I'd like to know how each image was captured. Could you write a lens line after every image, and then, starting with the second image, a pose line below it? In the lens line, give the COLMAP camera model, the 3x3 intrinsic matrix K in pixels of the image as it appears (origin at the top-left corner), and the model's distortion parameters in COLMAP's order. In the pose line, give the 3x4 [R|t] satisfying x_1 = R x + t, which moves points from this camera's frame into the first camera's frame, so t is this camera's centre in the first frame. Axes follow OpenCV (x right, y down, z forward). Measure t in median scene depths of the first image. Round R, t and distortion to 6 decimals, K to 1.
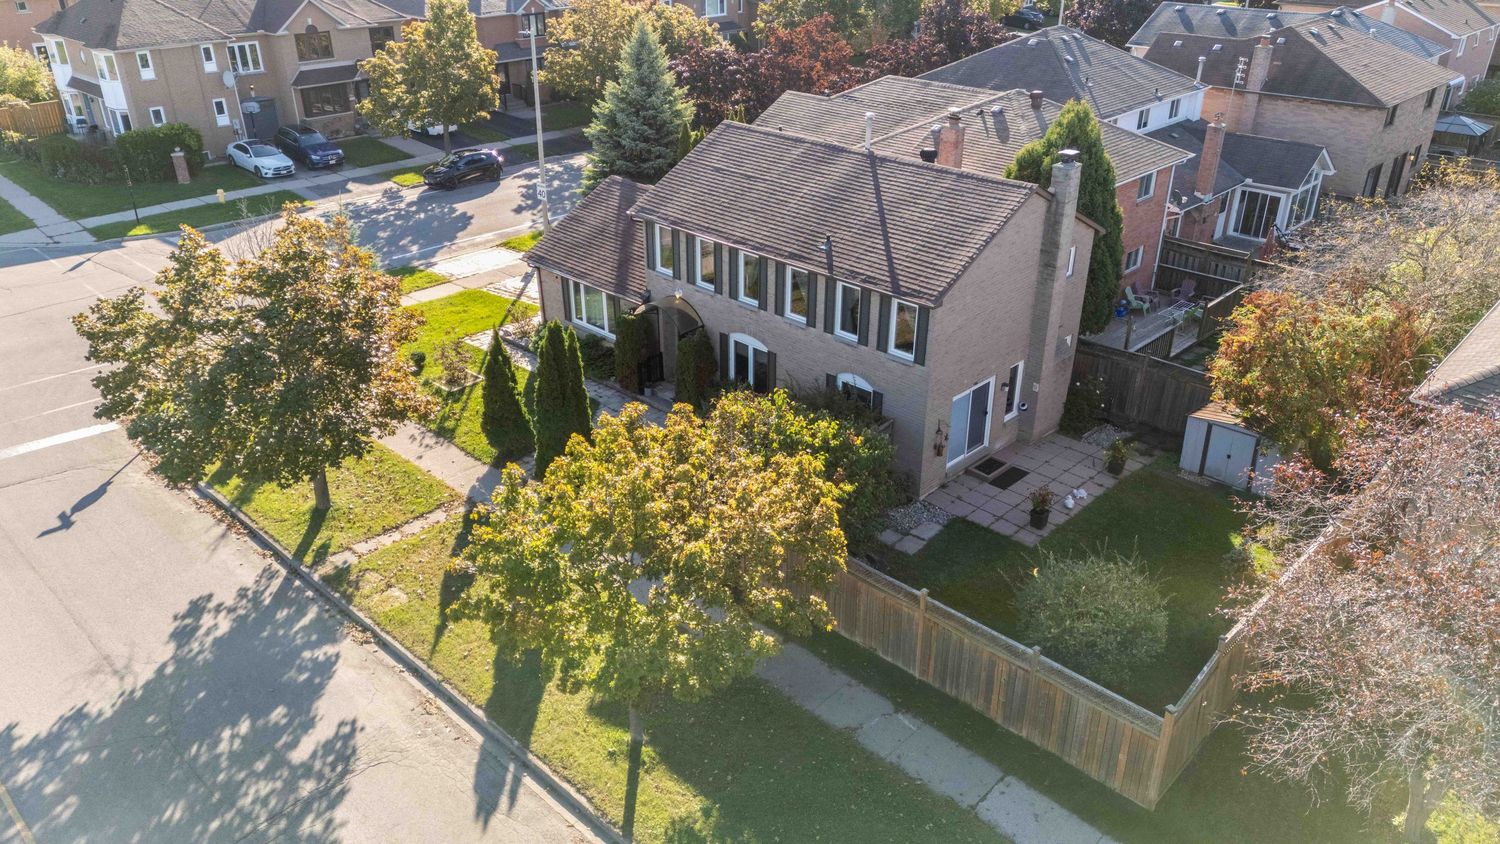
lens RADIAL K [[1091.9, 0, 750.6], [0, 1091.9, 421.4], [0, 0, 1]] dist [0.088523, -0.083672]
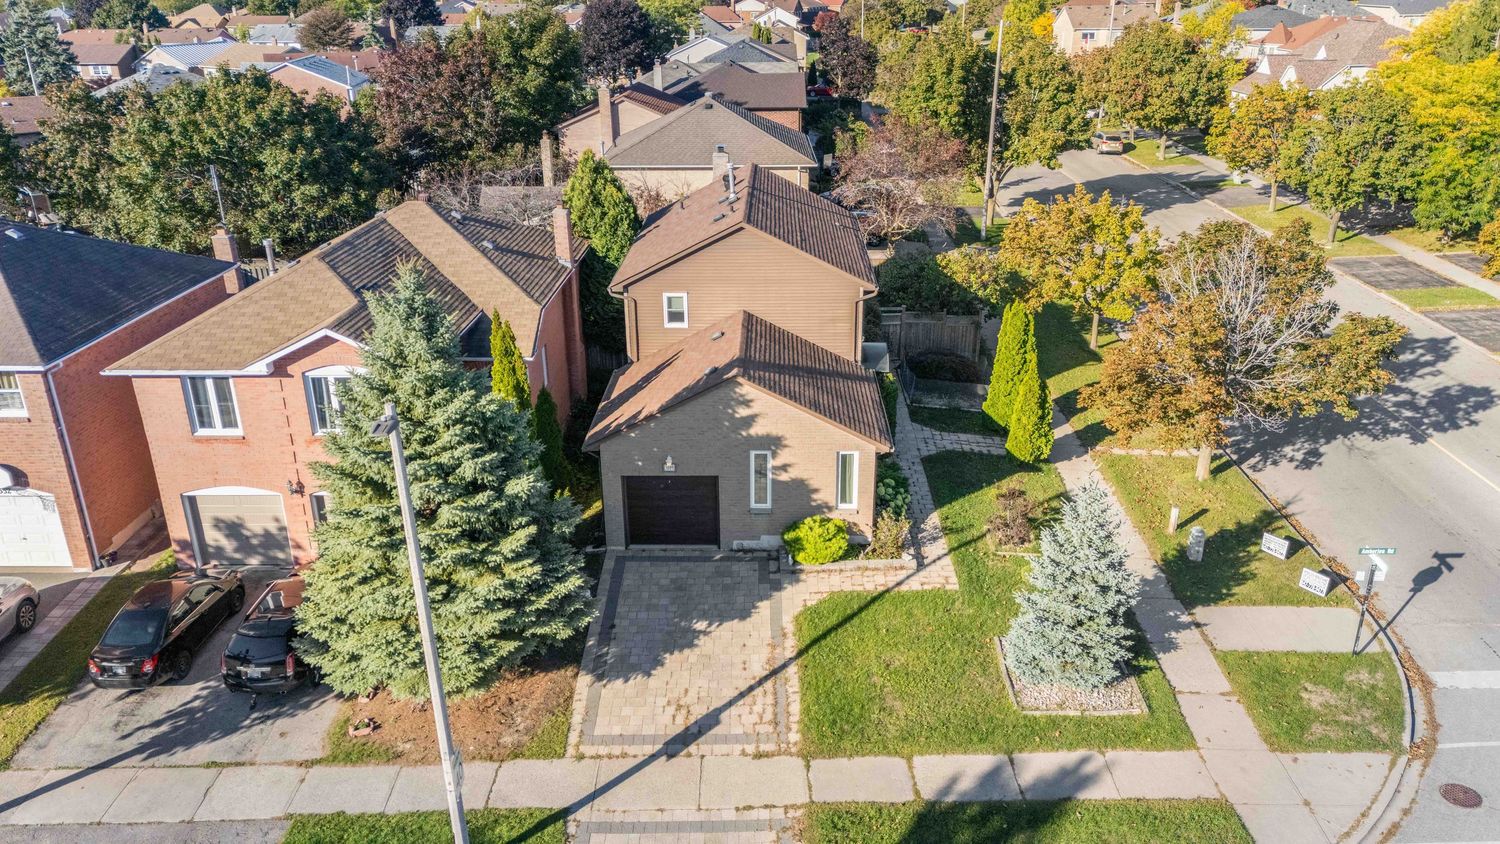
lens RADIAL K [[1091.9, 0, 750.6], [0, 1091.9, 421.4], [0, 0, 1]] dist [0.088523, -0.083672]
pose [[-0.681350, -0.267329, 0.681394, -0.819735], [0.342144, 0.706638, 0.619355, -0.834062], [-0.647070, 0.655132, -0.390003, 1.678235]]
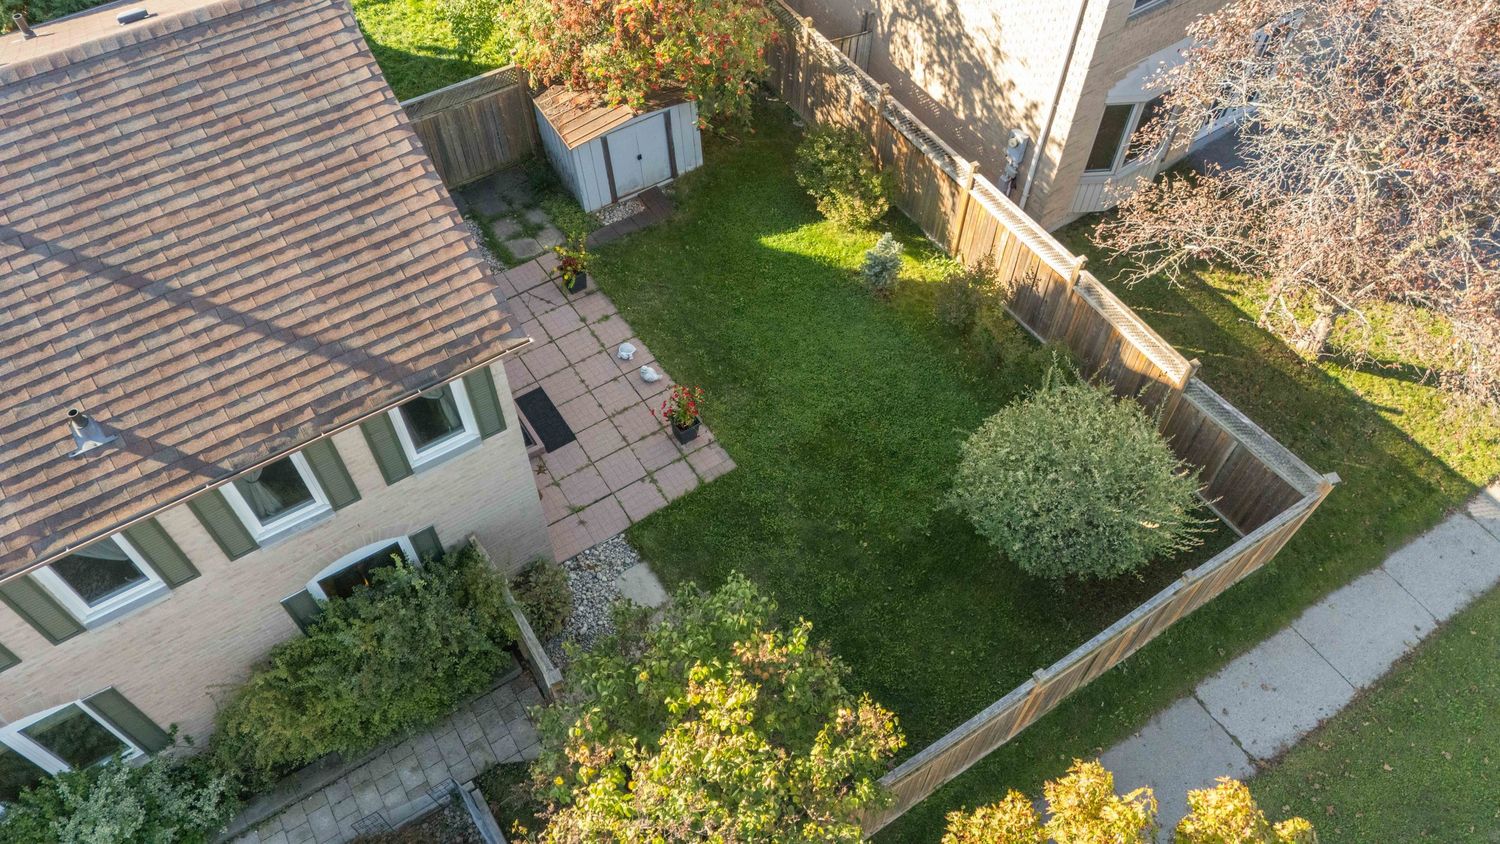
lens RADIAL K [[1096.2, 0, 752.5], [0, 1096.2, 419.9], [0, 0, 1]] dist [0.059309, -0.036646]
pose [[0.218298, -0.791962, 0.570212, -0.081252], [0.429869, 0.602599, 0.672374, -0.296939], [-0.876104, 0.098339, 0.471986, 0.604970]]
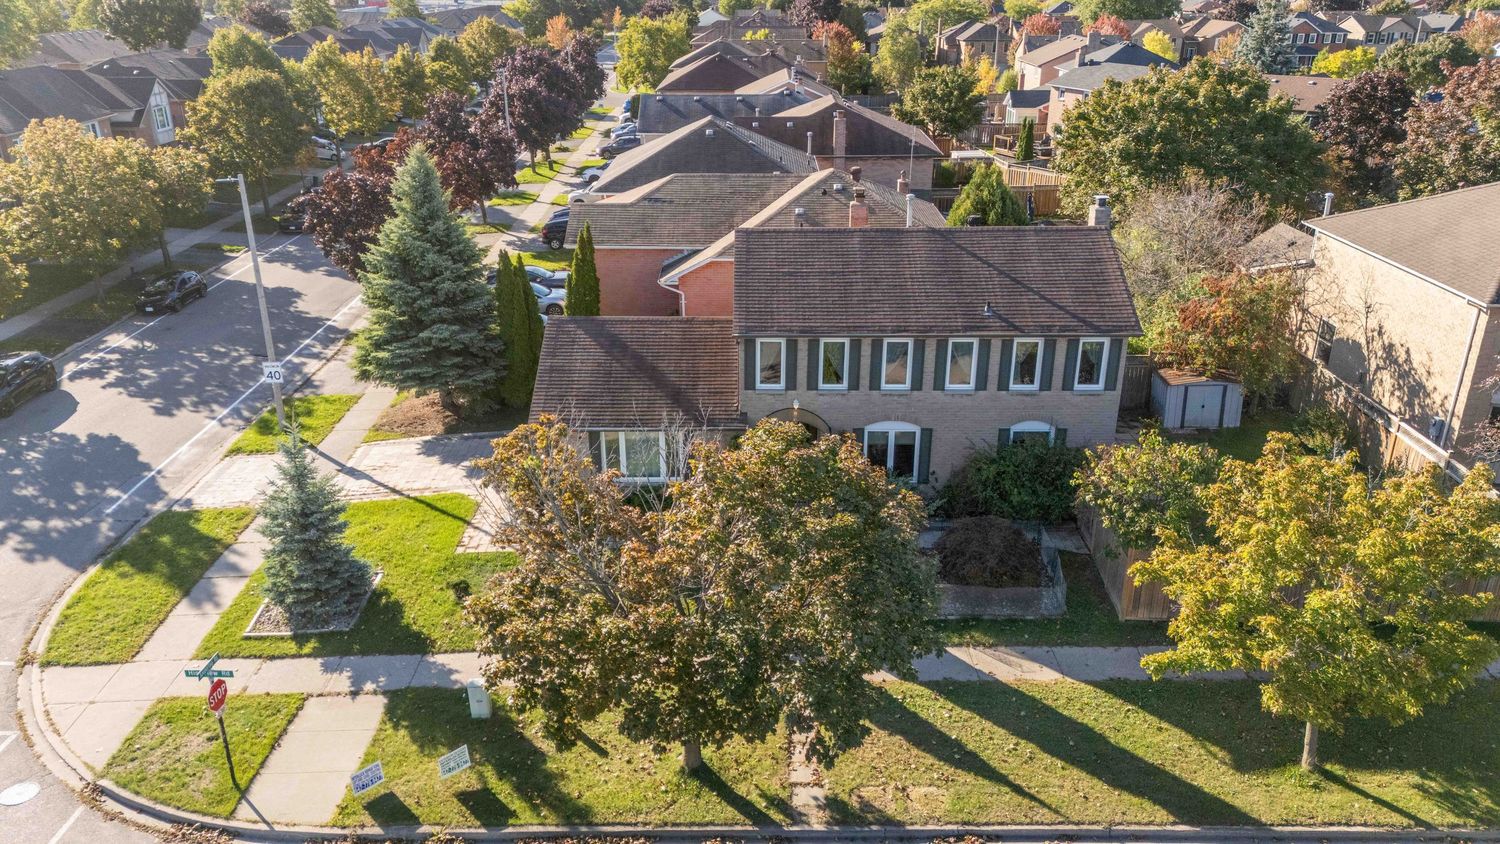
lens RADIAL K [[1096.2, 0, 752.5], [0, 1096.2, 419.9], [0, 0, 1]] dist [0.059309, -0.036646]
pose [[0.721613, -0.265625, 0.639310, -0.763667], [0.317399, 0.947628, 0.035466, -0.162386], [-0.615249, 0.177324, 0.768131, 0.319888]]
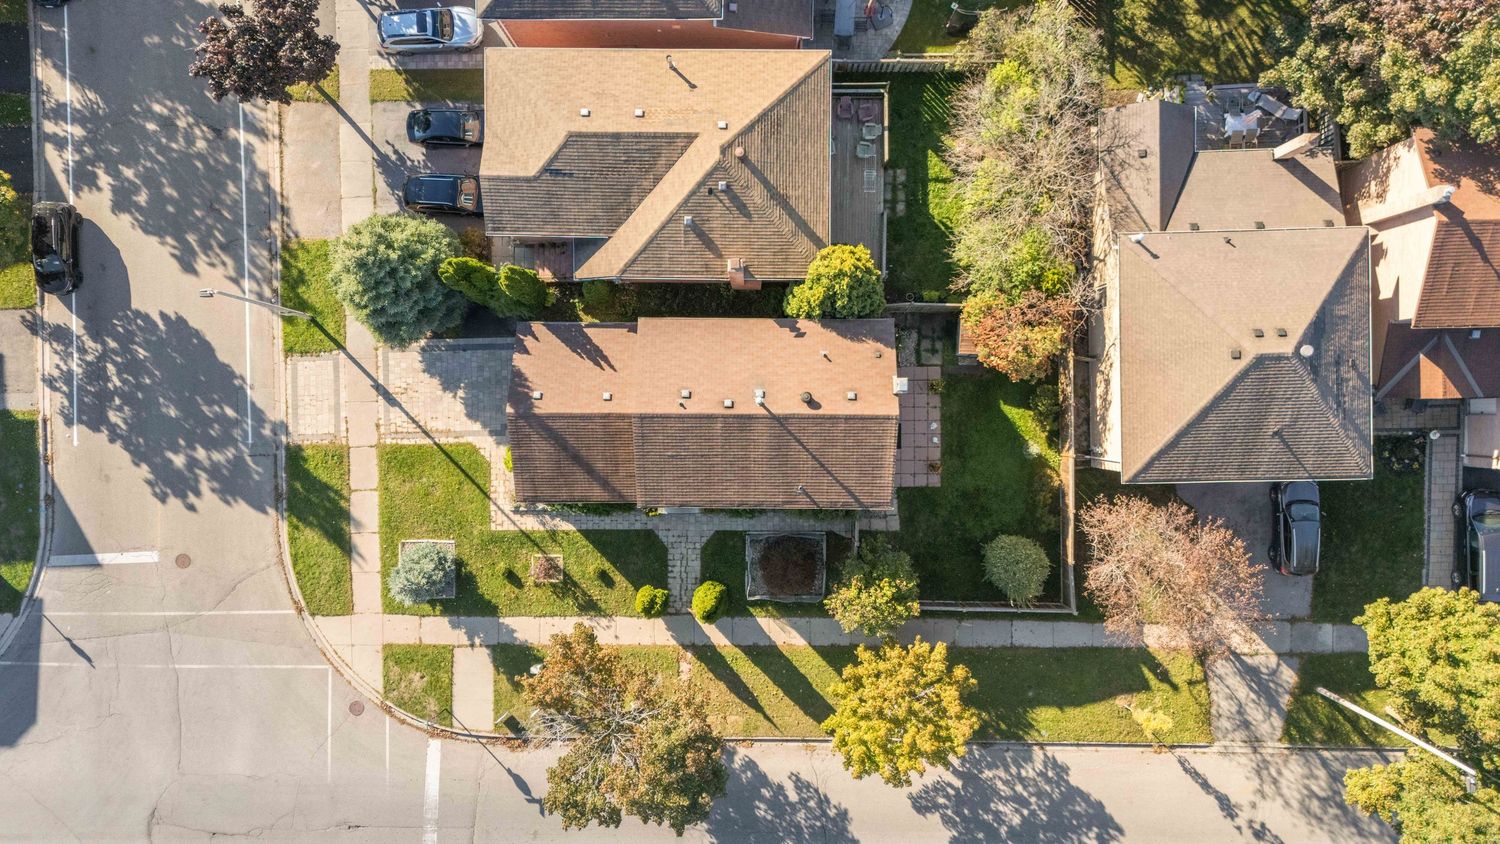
lens RADIAL K [[1090.7, 0, 749.8], [0, 1090.7, 423.8], [0, 0, 1]] dist [0.102856, -0.130975]
pose [[0.718234, -0.695586, -0.017326, 0.106758], [0.325193, 0.313559, 0.892149, -1.588327], [-0.615133, -0.646407, 0.451408, 0.349358]]
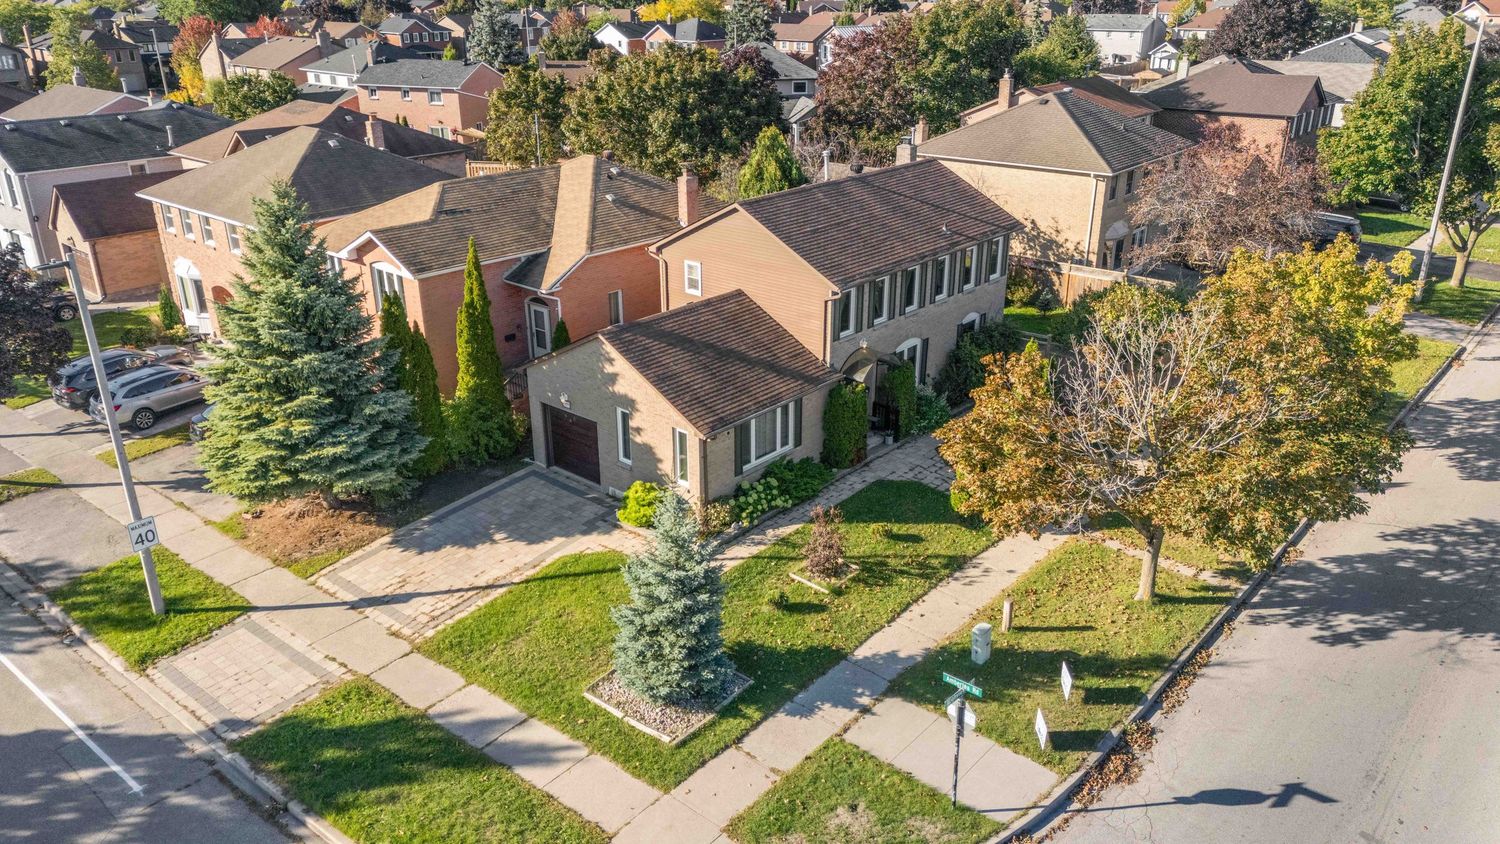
lens RADIAL K [[1096.2, 0, 752.5], [0, 1096.2, 419.9], [0, 0, 1]] dist [0.059309, -0.036646]
pose [[-0.055240, -0.377056, 0.924541, -1.146669], [0.457092, 0.813680, 0.359154, -0.523633], [-0.887702, 0.442440, 0.127402, 1.076098]]
